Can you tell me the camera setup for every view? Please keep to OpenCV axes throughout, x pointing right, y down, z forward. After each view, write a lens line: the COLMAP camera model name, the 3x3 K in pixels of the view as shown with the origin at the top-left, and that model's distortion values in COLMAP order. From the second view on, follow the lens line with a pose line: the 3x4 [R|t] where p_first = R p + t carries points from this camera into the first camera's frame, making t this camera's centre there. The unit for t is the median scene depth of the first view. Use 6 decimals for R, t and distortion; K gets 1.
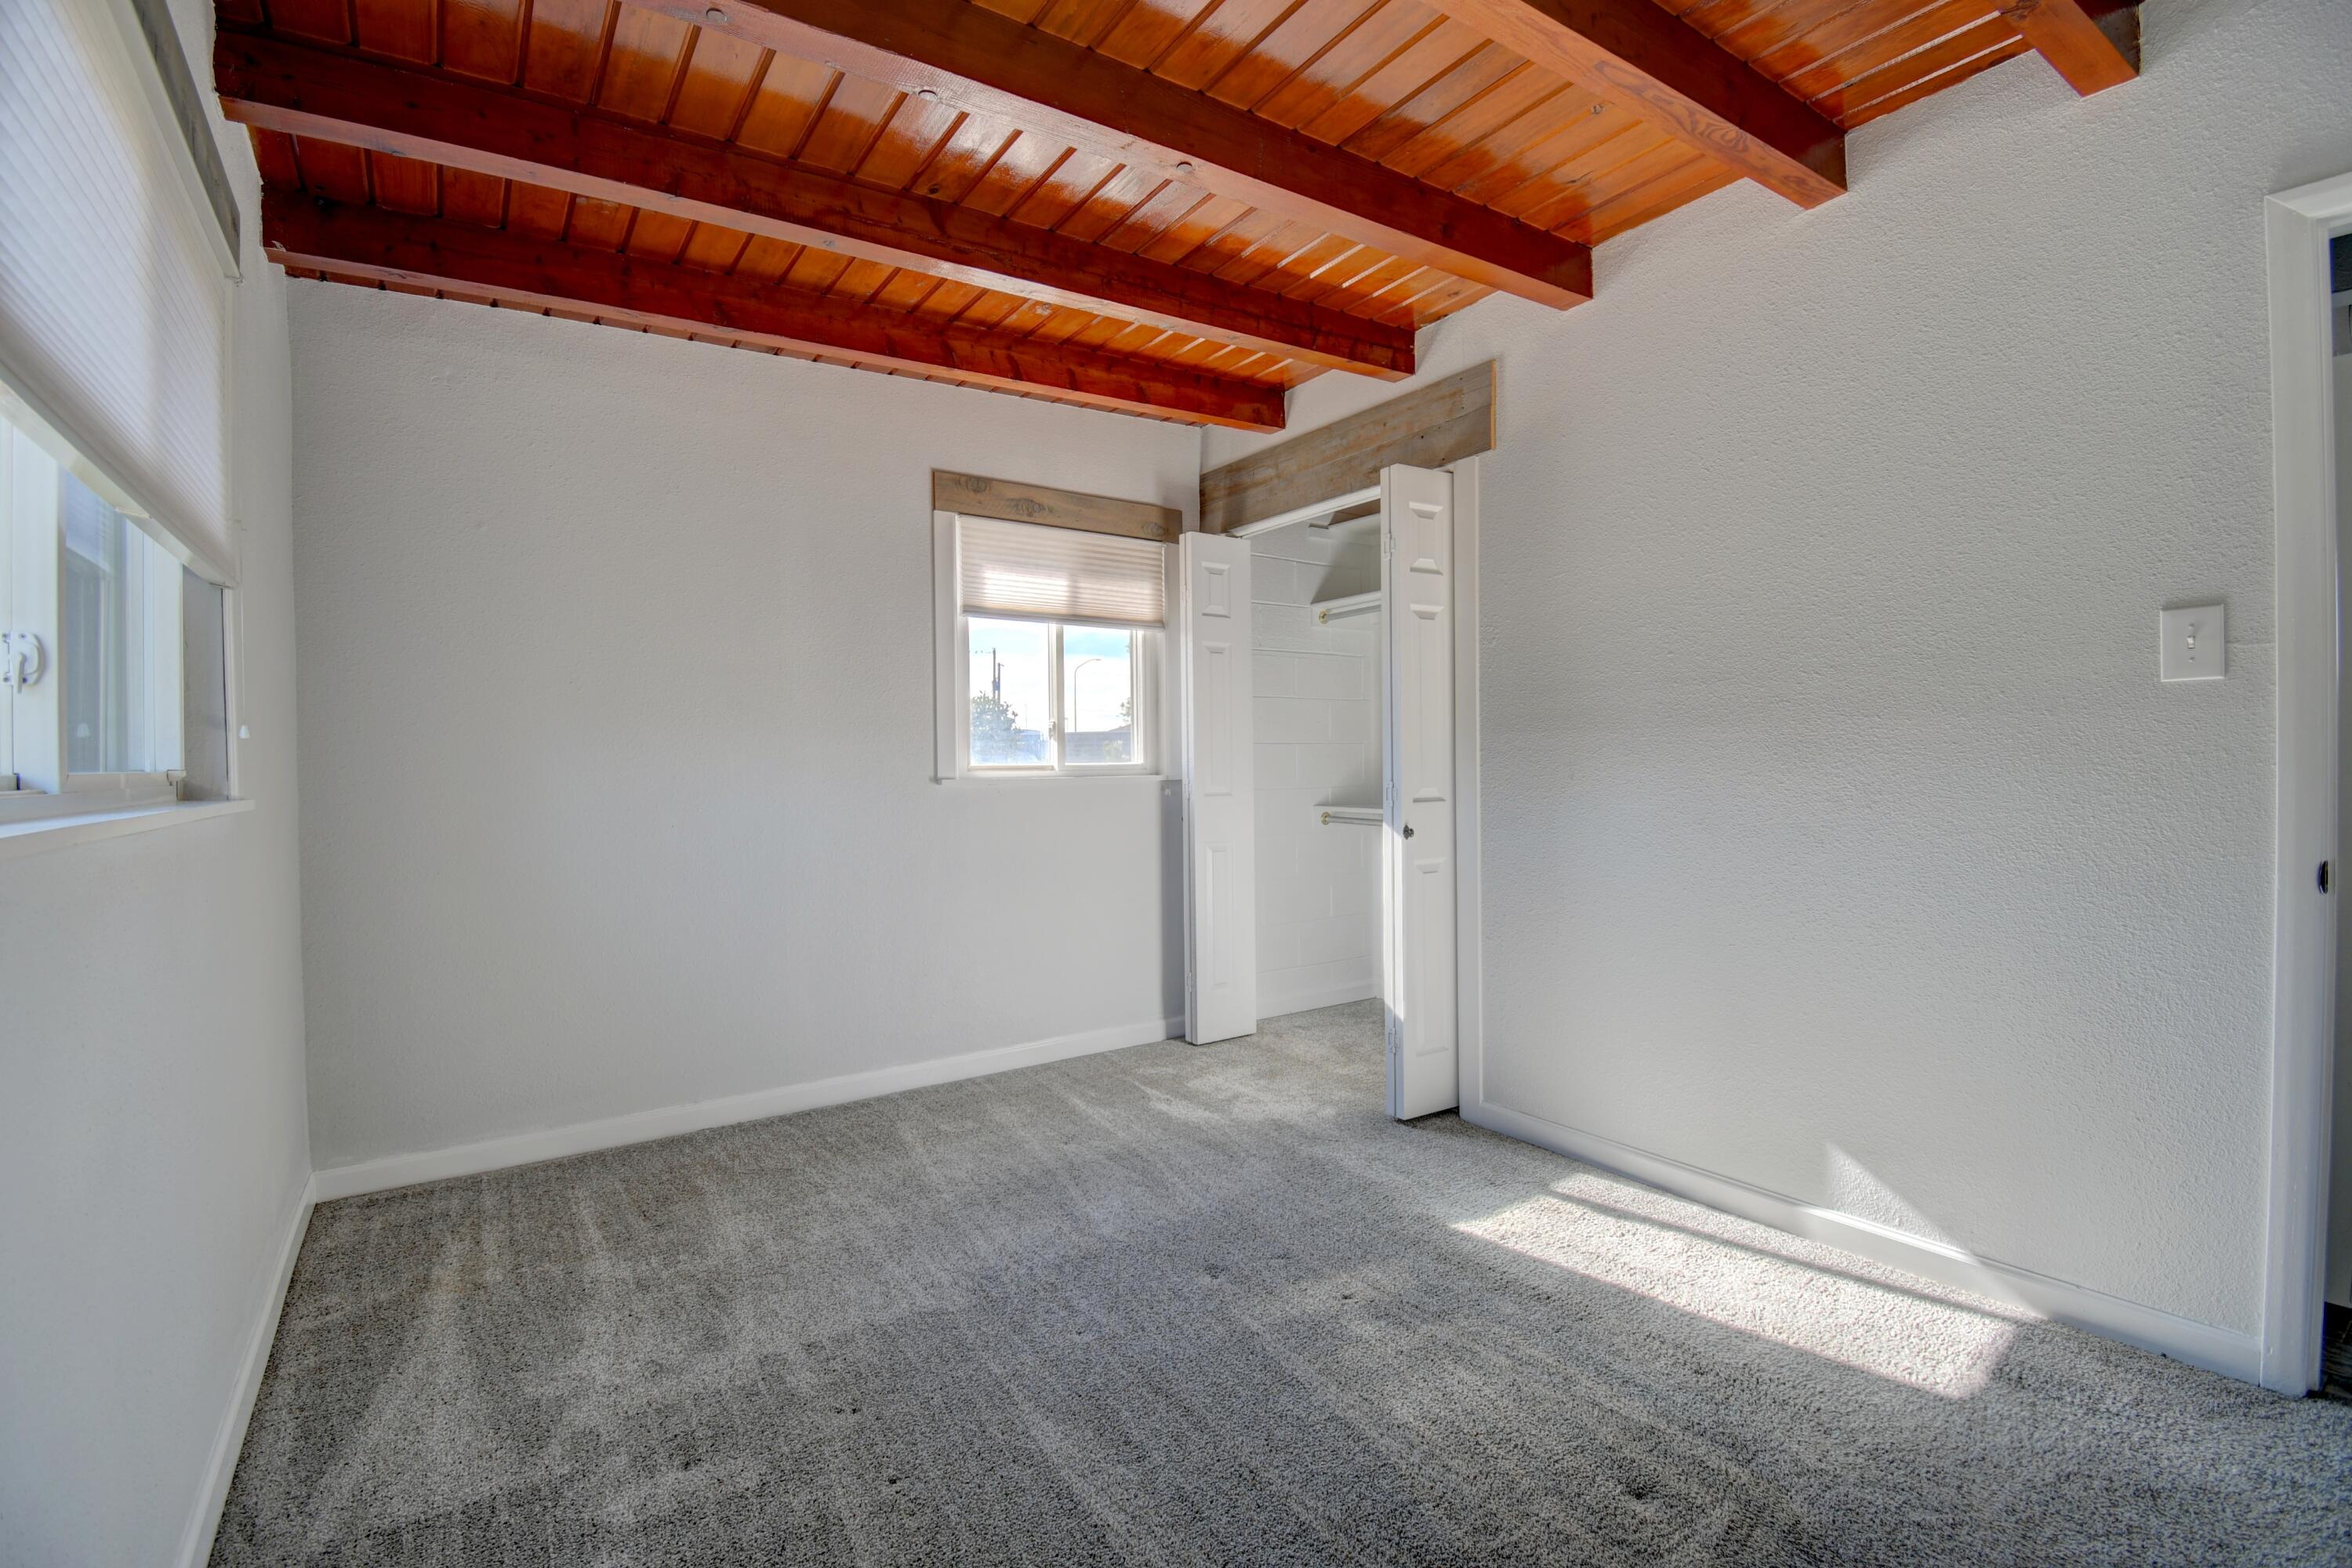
lens RADIAL K [[1040.0, 0, 1153.2], [0, 1040.0, 783.7], [0, 0, 1]] dist [-0.000929, -0.016981]
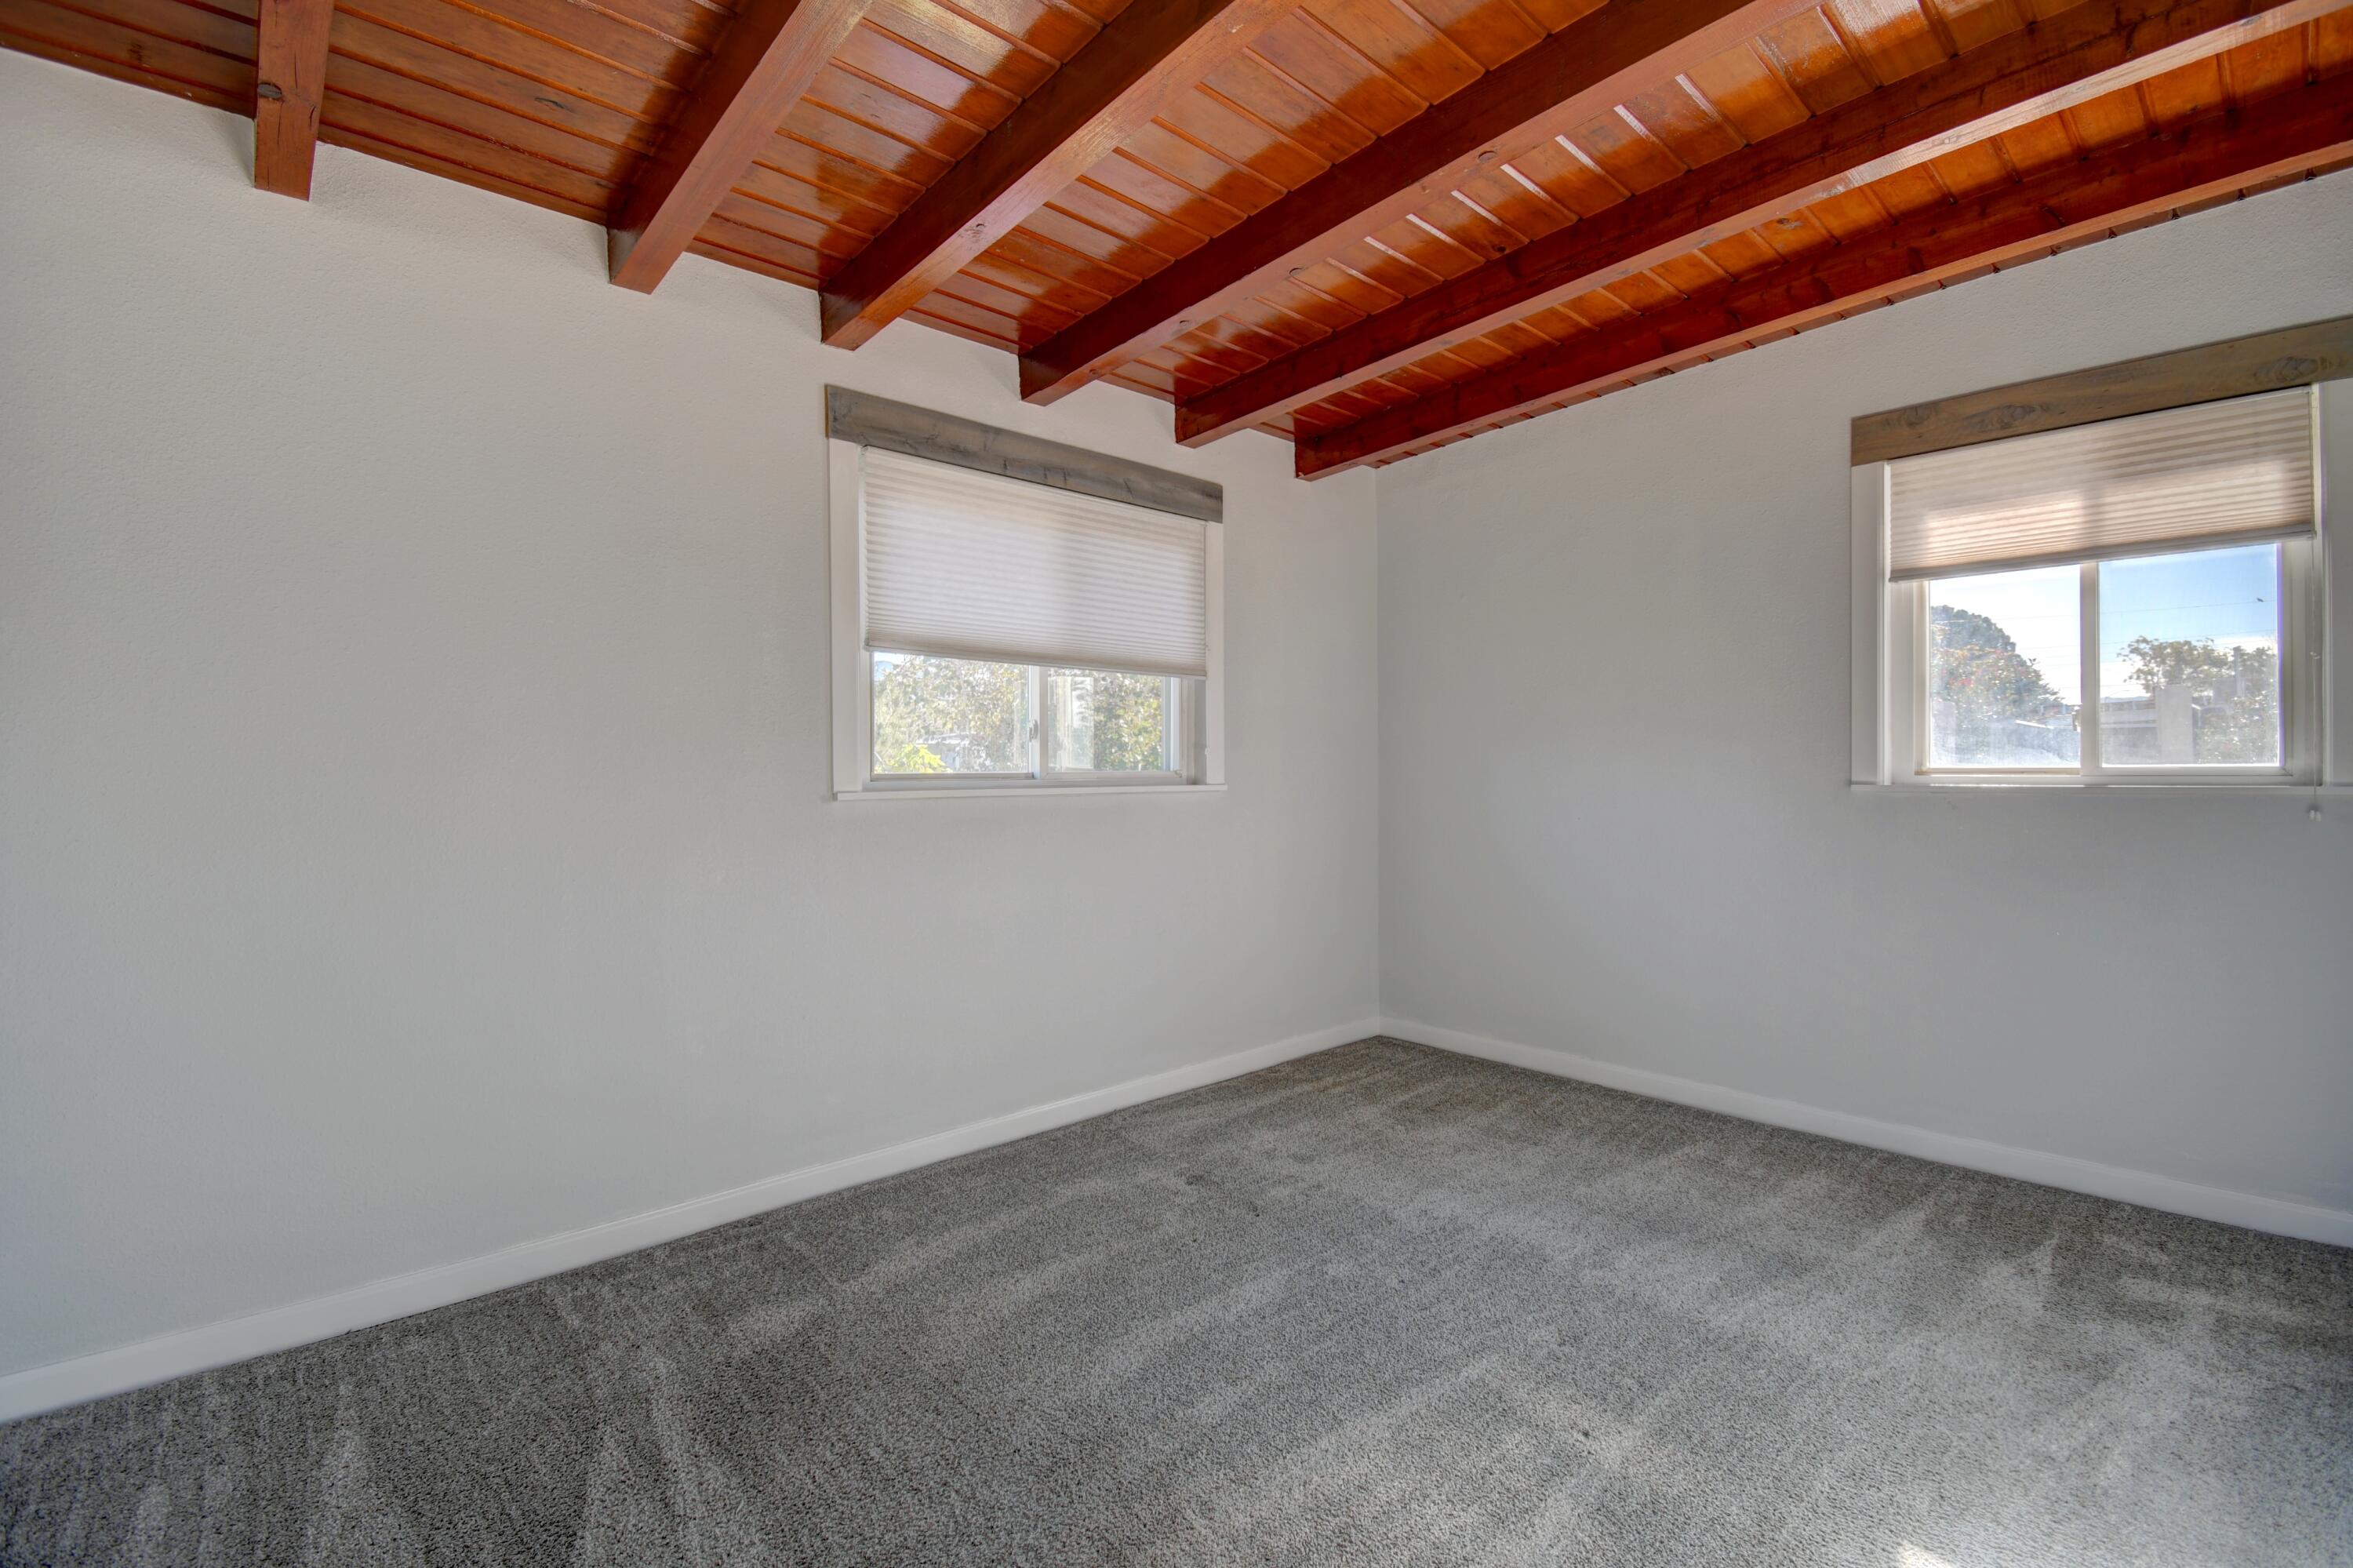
lens RADIAL K [[1044.4, 0, 1176.5], [0, 1044.4, 784.0], [0, 0, 1]] dist [0.017300, -0.023673]
pose [[0.122842, 0.026174, -0.992081, 0.645187], [-0.011728, 0.999621, 0.024920, -0.021481], [0.992357, 0.008574, 0.123102, 0.392978]]
